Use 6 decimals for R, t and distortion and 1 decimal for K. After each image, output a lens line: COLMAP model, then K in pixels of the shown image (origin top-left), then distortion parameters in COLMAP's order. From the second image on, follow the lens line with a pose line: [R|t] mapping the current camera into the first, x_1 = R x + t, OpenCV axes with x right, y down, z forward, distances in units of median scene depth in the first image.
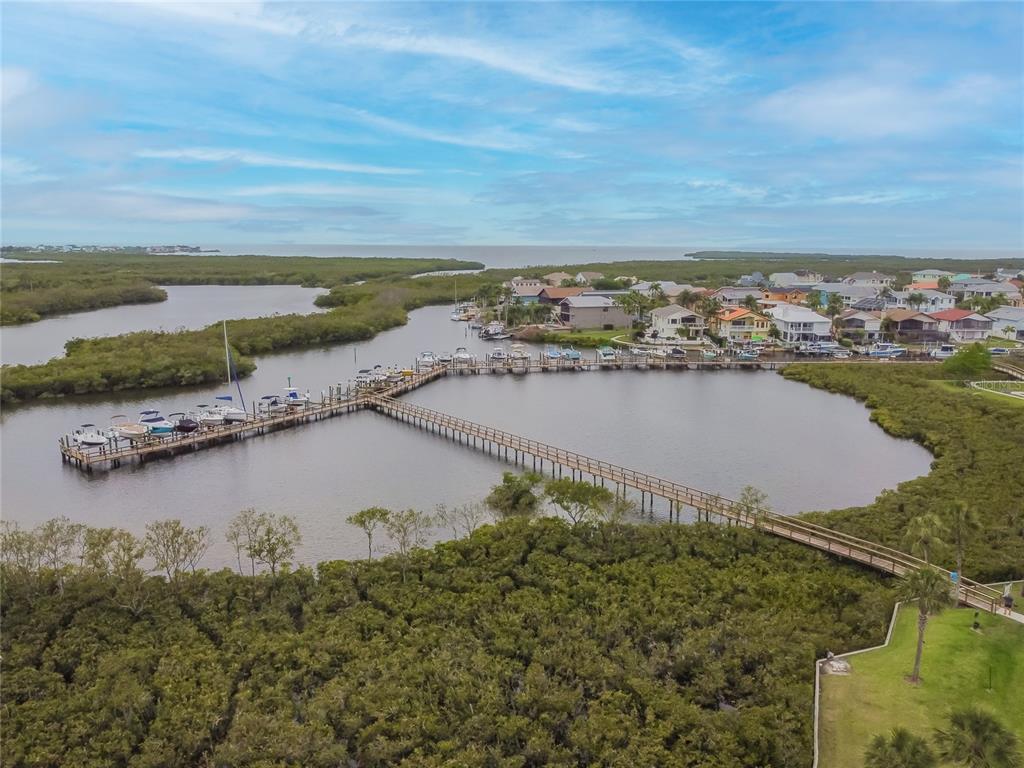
lens RADIAL K [[779.0, 0, 506.0], [0, 779.0, 385.5], [0, 0, 1]] dist [-0.006323, 0.000553]
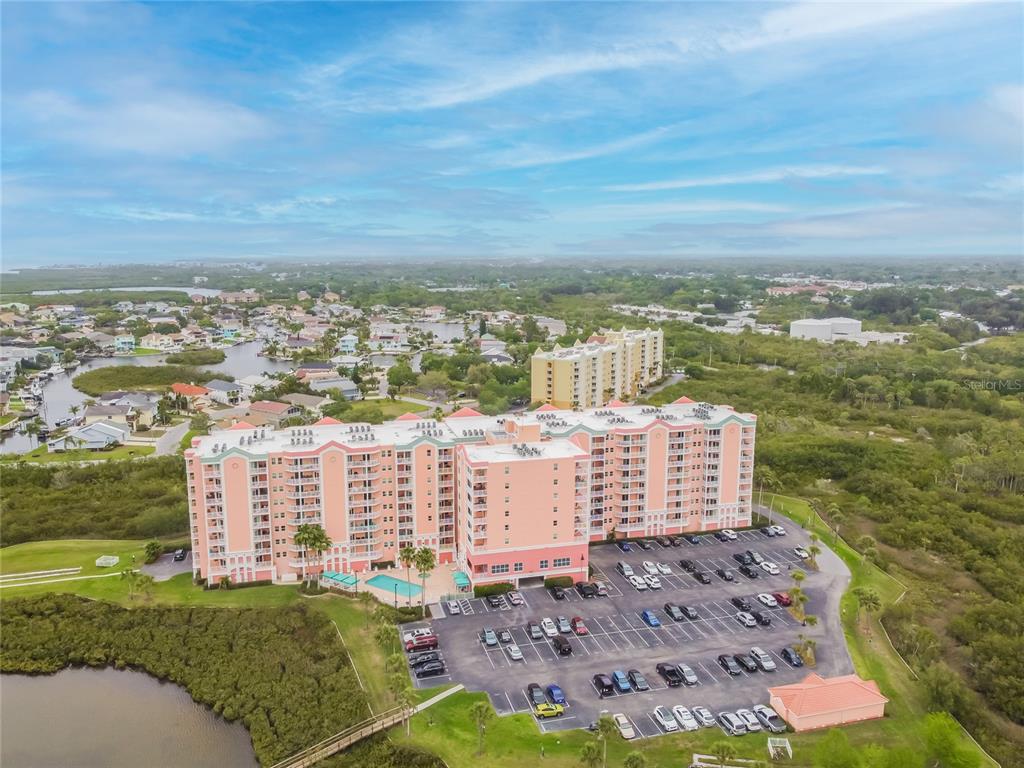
lens RADIAL K [[779.0, 0, 506.0], [0, 779.0, 385.5], [0, 0, 1]] dist [-0.006323, 0.000553]
pose [[-0.134968, -0.175054, 0.975264, -0.328876], [0.178555, 0.963860, 0.197717, -0.238278], [-0.974629, 0.200824, -0.098833, 0.215574]]
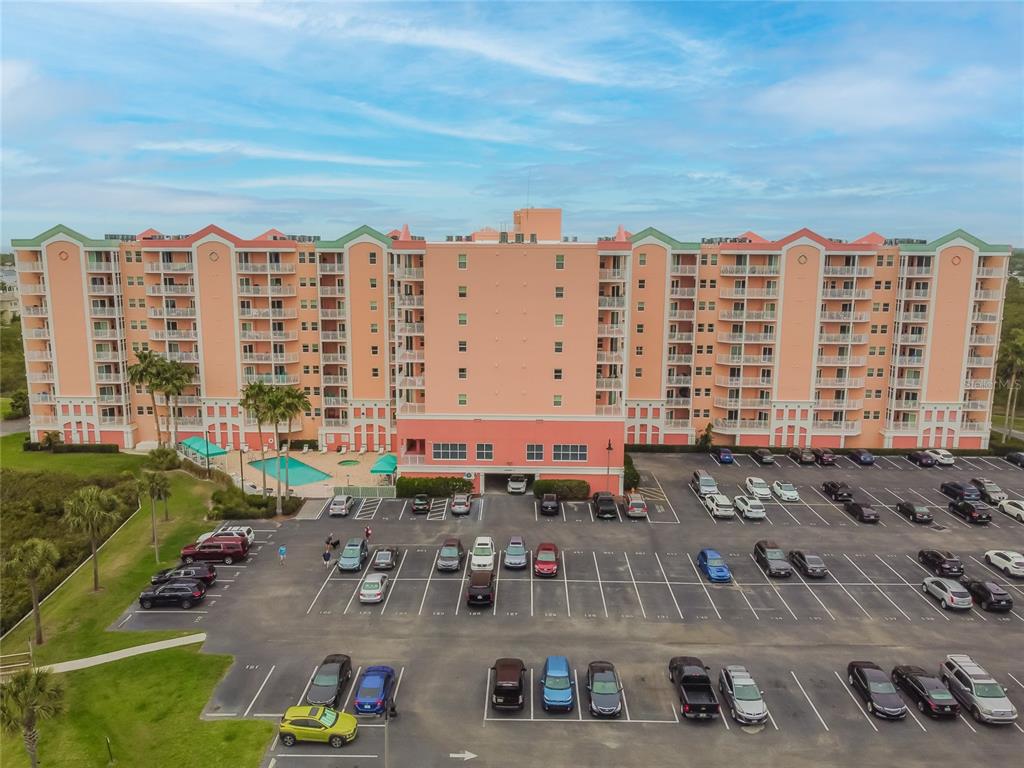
lens RADIAL K [[779.0, 0, 506.0], [0, 779.0, 385.5], [0, 0, 1]] dist [-0.006323, 0.000553]
pose [[0.146686, -0.181432, 0.972402, -0.017059], [0.174543, 0.972358, 0.155094, -0.016362], [-0.973662, 0.146975, 0.174299, 0.081589]]
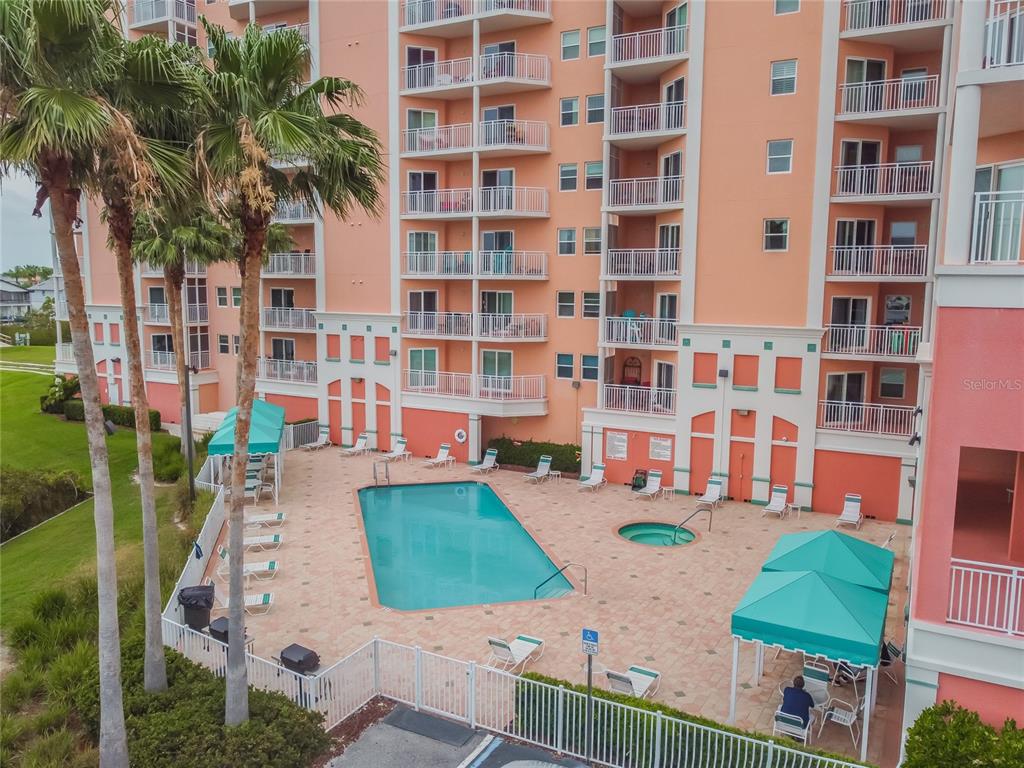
lens RADIAL K [[779.0, 0, 506.0], [0, 779.0, 385.5], [0, 0, 1]] dist [-0.006323, 0.000553]
pose [[0.583932, -0.114018, 0.803756, 0.288789], [0.145662, 0.988735, 0.034435, 0.050097], [-0.798628, 0.096969, 0.593962, 0.198304]]
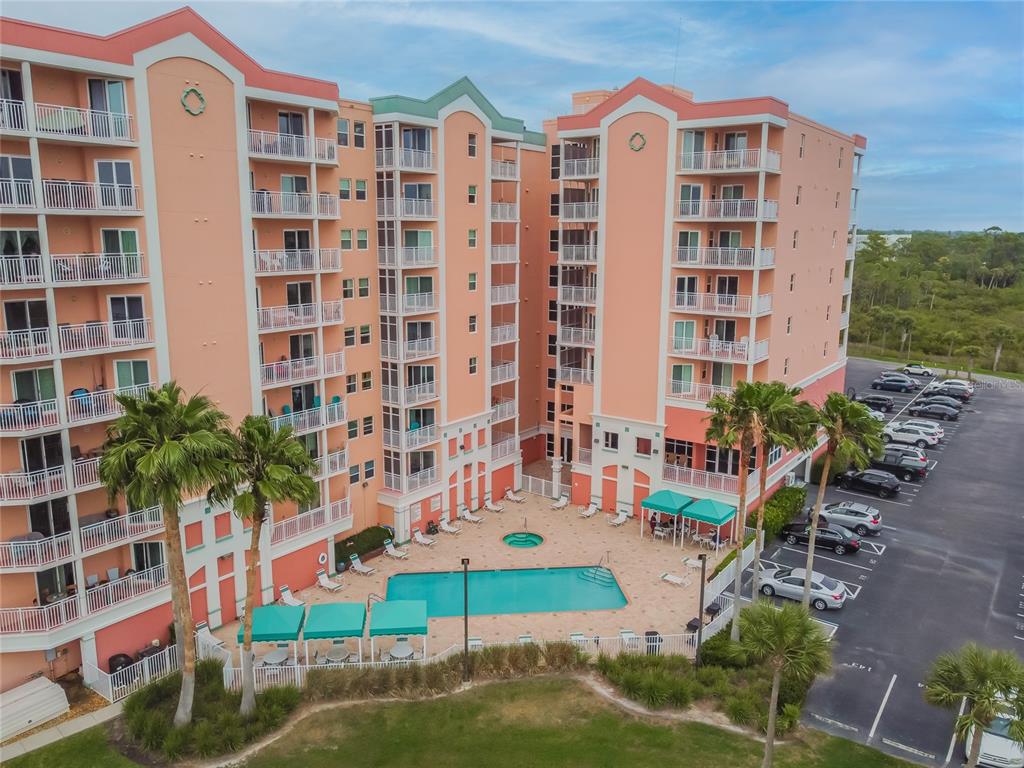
lens RADIAL K [[779.0, 0, 506.0], [0, 779.0, 385.5], [0, 0, 1]] dist [-0.006323, 0.000553]
pose [[-0.727553, -0.144394, 0.670684, 0.254458], [0.114617, 0.938277, 0.326341, -0.039366], [-0.676409, 0.314303, -0.666097, 0.401848]]
